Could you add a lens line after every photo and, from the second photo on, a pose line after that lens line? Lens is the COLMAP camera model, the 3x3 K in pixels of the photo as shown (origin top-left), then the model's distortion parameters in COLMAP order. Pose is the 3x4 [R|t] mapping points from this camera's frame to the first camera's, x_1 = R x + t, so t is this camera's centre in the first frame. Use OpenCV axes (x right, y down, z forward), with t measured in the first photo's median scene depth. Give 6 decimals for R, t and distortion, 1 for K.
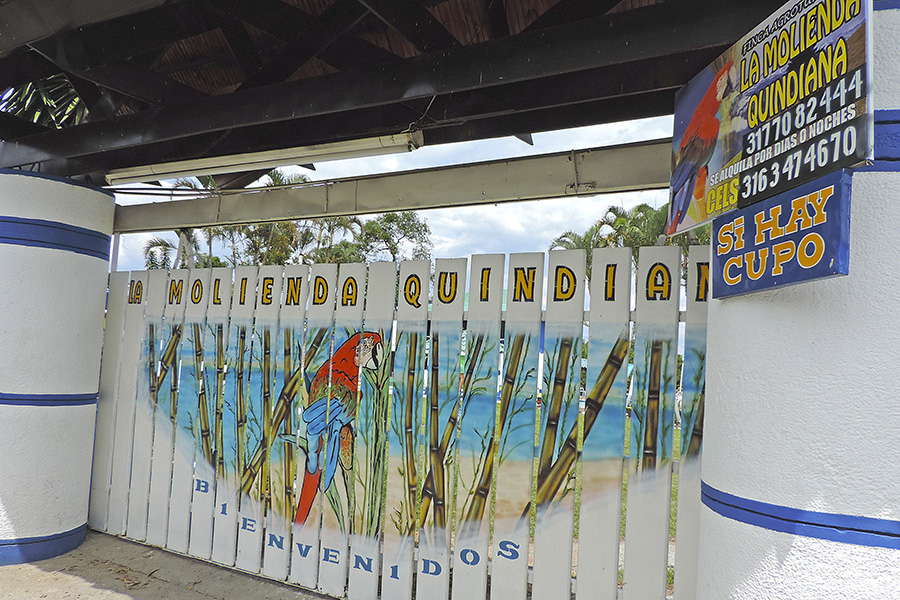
lens RADIAL K [[662.0, 0, 452.5], [0, 662.0, 334.0], [0, 0, 1]] dist [-0.024581, 0.001108]
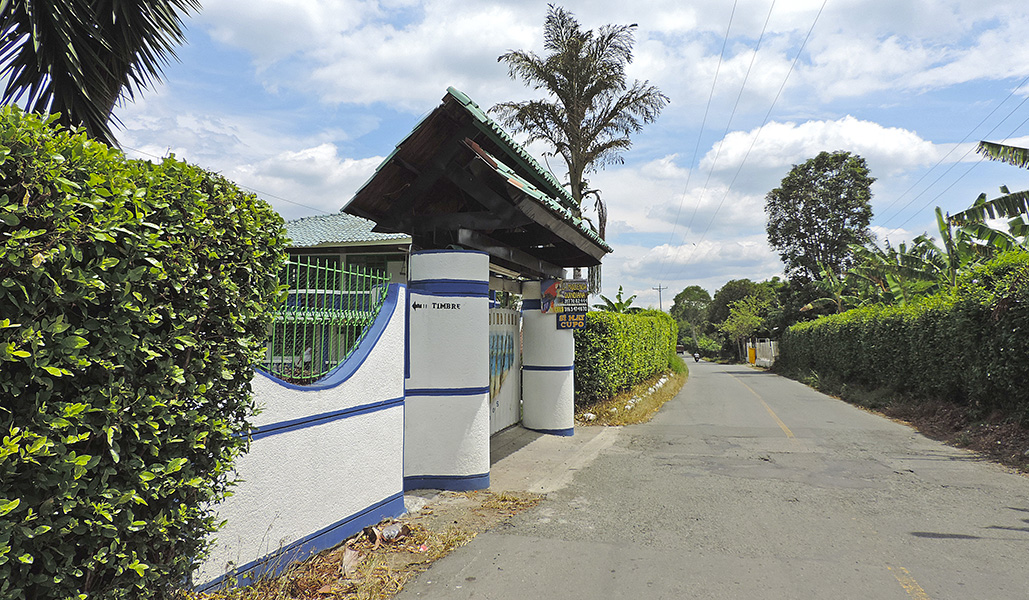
lens RADIAL K [[727.1, 0, 515.9], [0, 727.1, 267.7], [0, 0, 1]] dist [-0.008857, -0.002033]
pose [[-0.248404, 0.026788, 0.968286, -3.592707], [-0.061679, 0.997152, -0.043410, -0.191088], [-0.966691, -0.070507, -0.246044, 1.972113]]
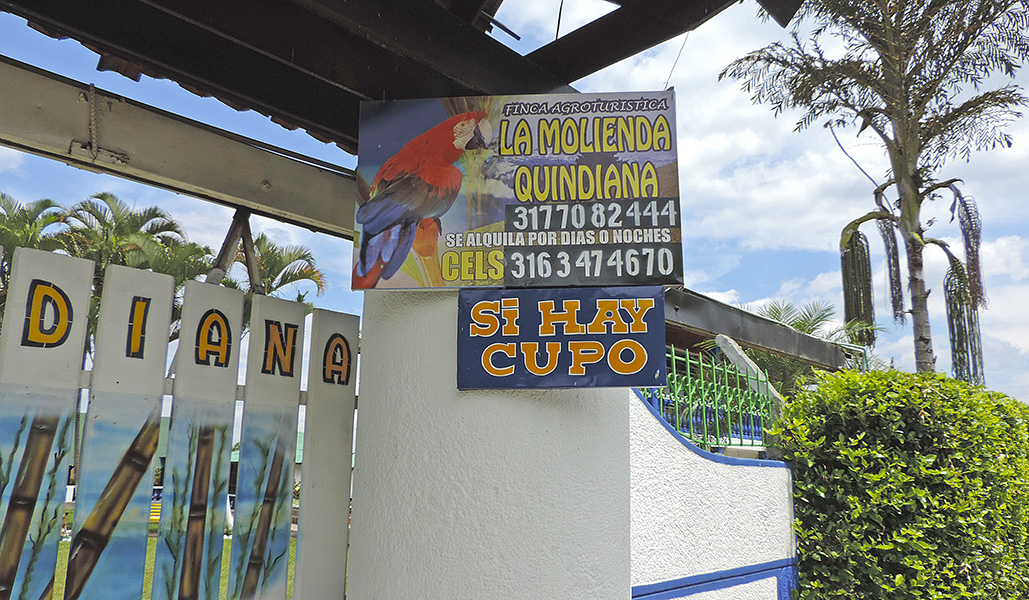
lens RADIAL K [[724.4, 0, 514.8], [0, 724.4, 325.7], [0, 0, 1]] dist [-0.012746, -0.005358]
pose [[0.241495, 0.135322, 0.960920, -0.317181], [-0.054786, 0.990551, -0.125726, -0.016058], [-0.968854, -0.022283, 0.246627, 0.521061]]
